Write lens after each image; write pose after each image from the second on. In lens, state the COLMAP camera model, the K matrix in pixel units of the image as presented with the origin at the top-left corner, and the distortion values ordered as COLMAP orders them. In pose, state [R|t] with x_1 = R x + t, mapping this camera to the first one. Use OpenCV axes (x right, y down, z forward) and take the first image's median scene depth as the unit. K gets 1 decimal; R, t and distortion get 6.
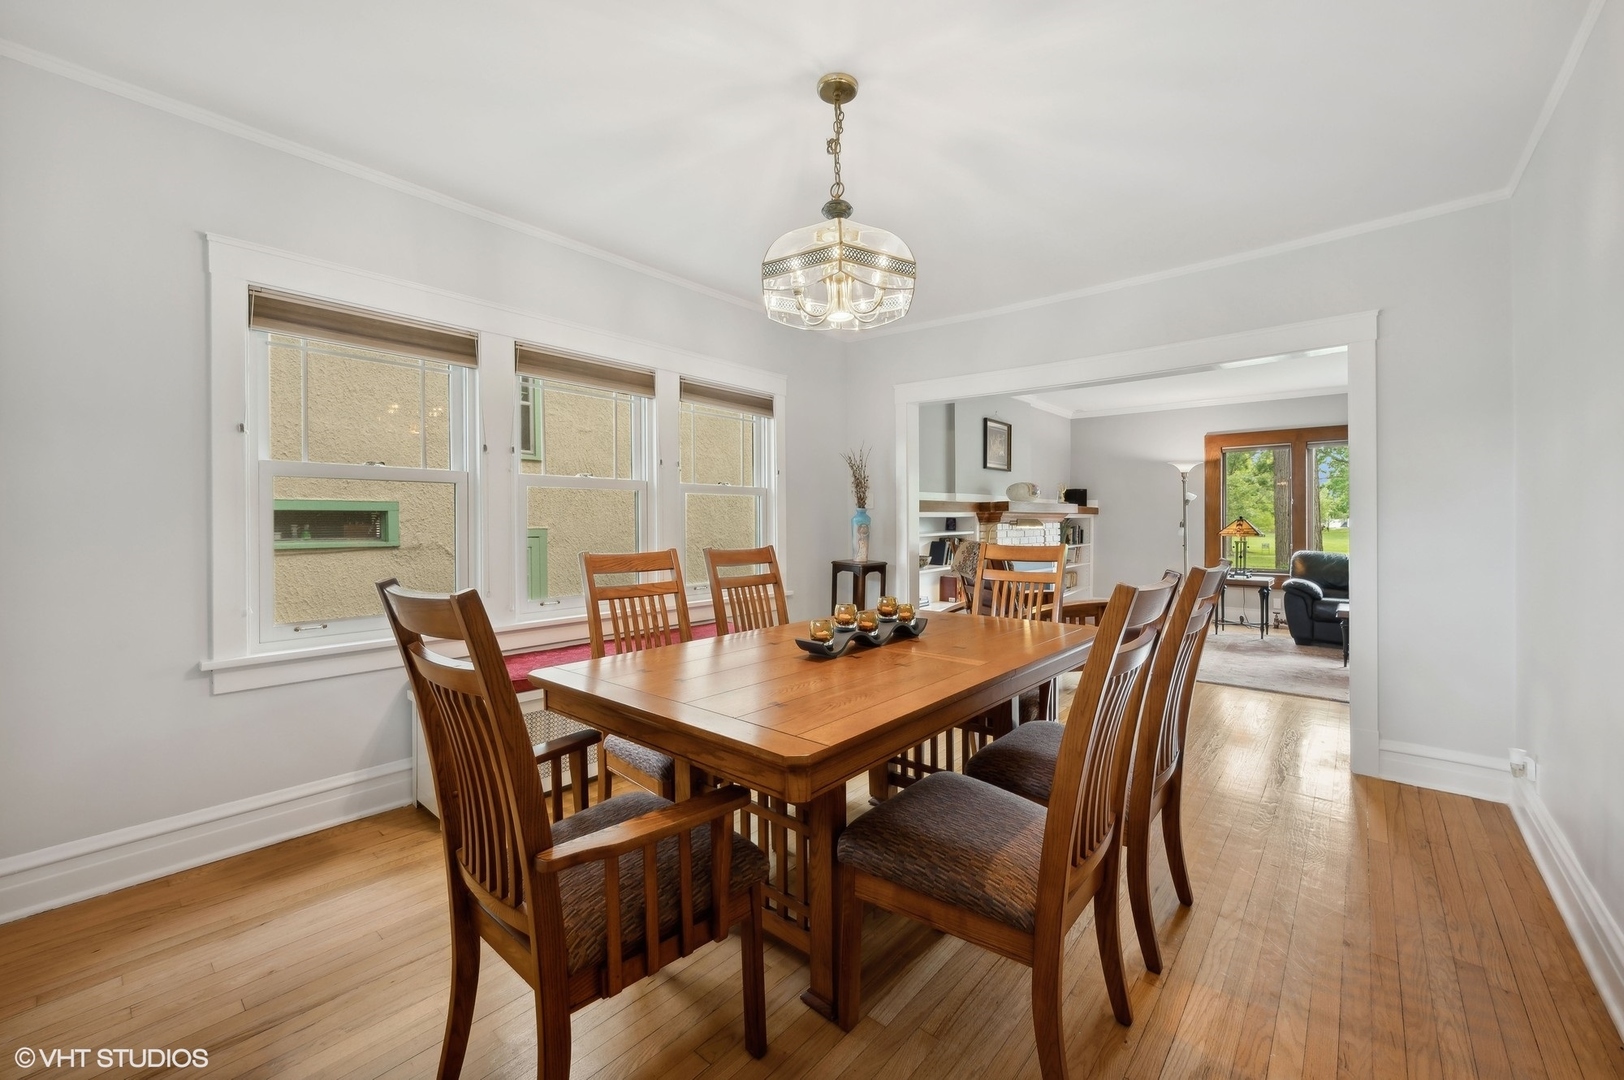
lens RADIAL K [[646.0, 0, 811.9], [0, 646.0, 518.6], [0, 0, 1]] dist [0.000914, -0.000043]
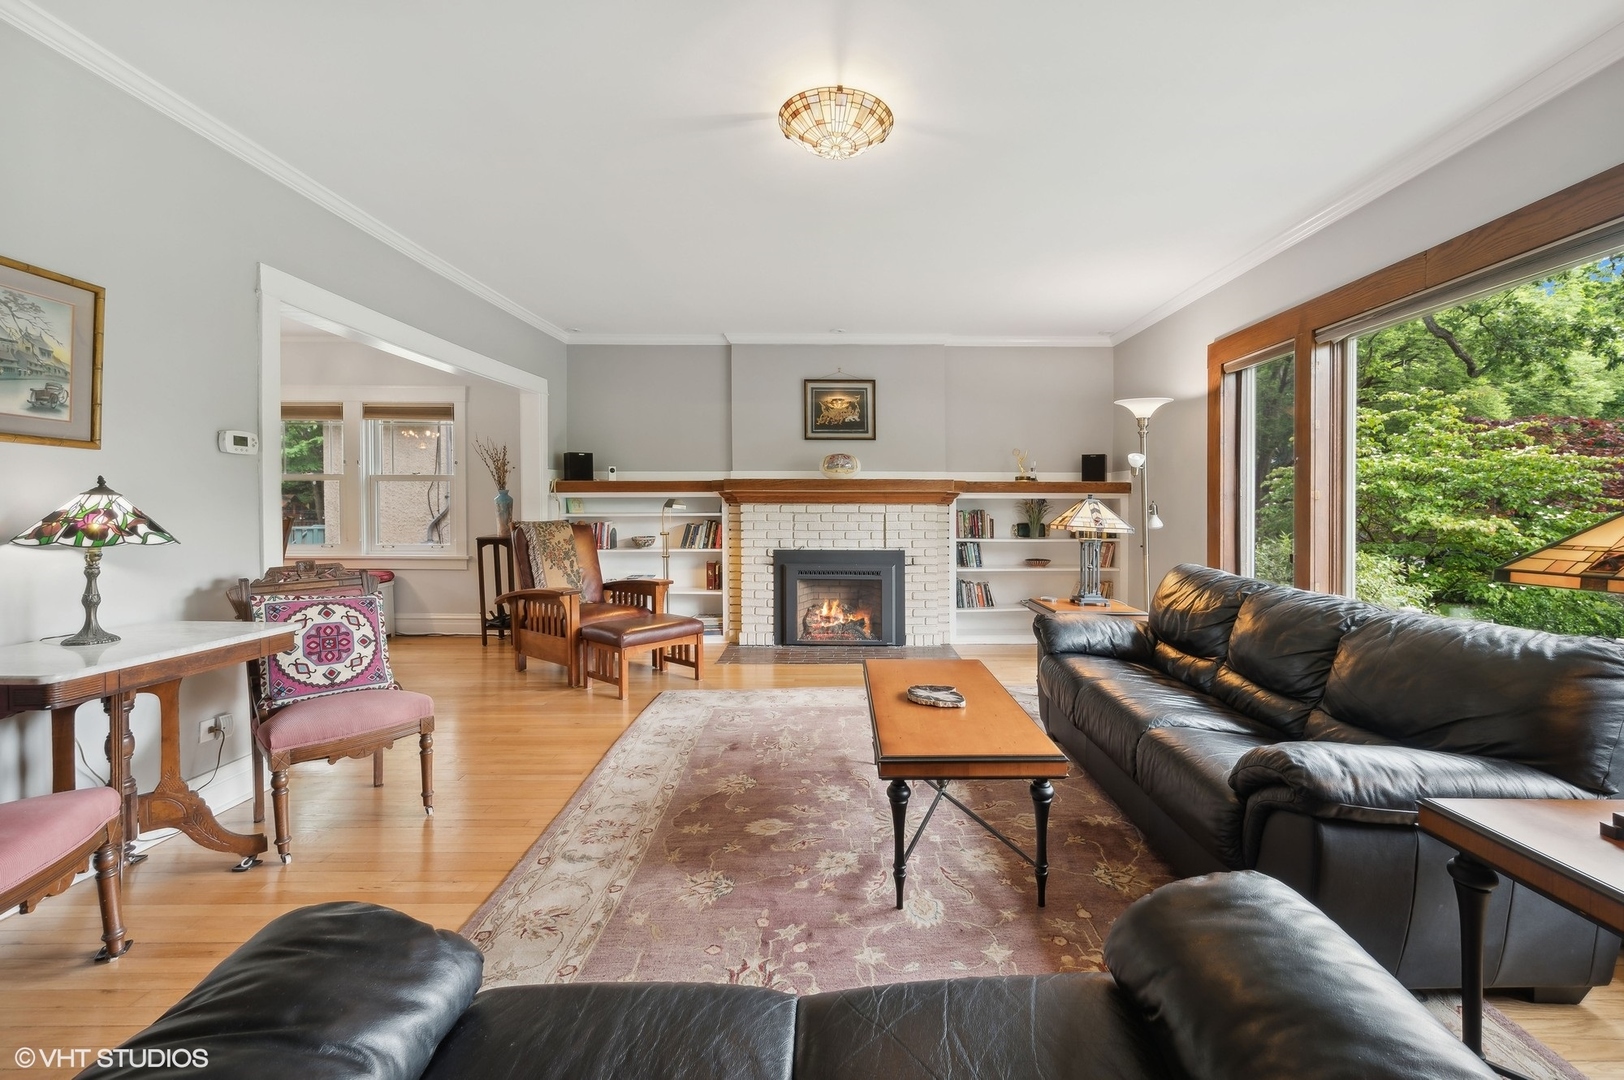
lens RADIAL K [[654.4, 0, 854.8], [0, 654.4, 506.9], [0, 0, 1]] dist [0.000127, -0.000096]
pose [[0.665681, 0.006132, -0.746212, 0.887479], [-0.000286, 0.999968, 0.007962, 0.002491], [0.746237, -0.005087, 0.665661, 0.448838]]
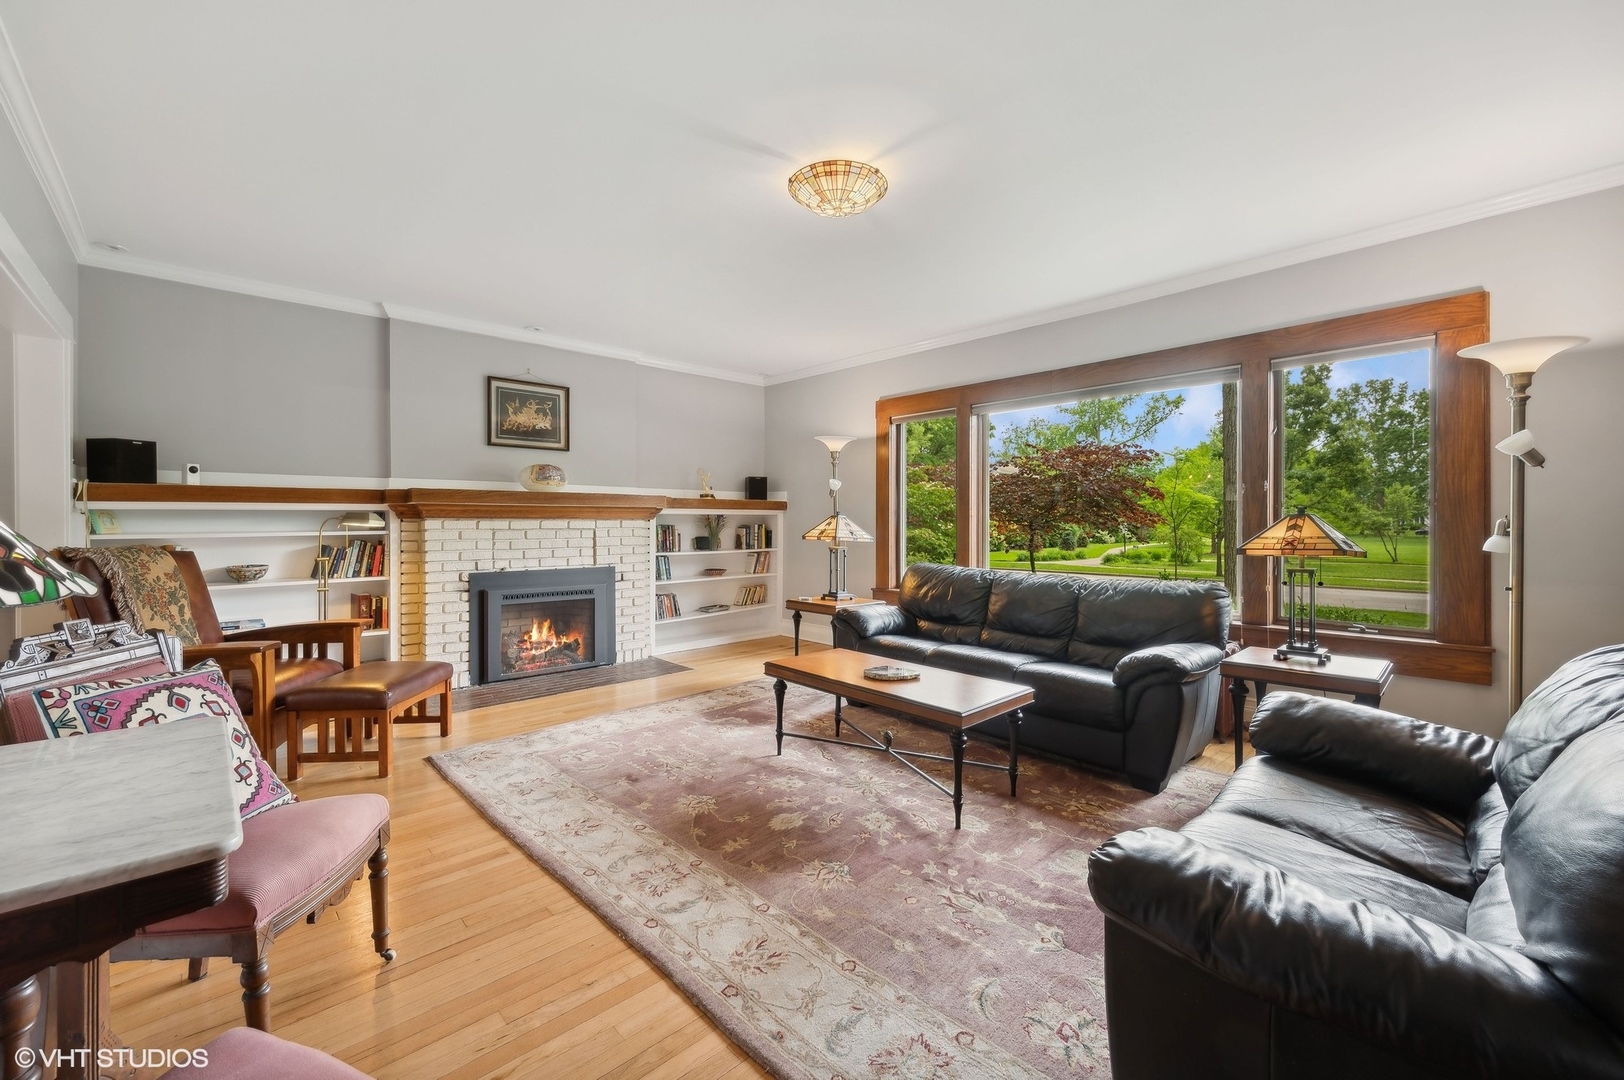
lens RADIAL K [[646.0, 0, 811.9], [0, 646.0, 518.6], [0, 0, 1]] dist [0.000914, -0.000043]
pose [[0.993803, 0.002448, -0.111126, 0.667823], [-0.002305, 0.999996, 0.001421, 0.002927], [0.111129, -0.001156, 0.993805, 0.292651]]
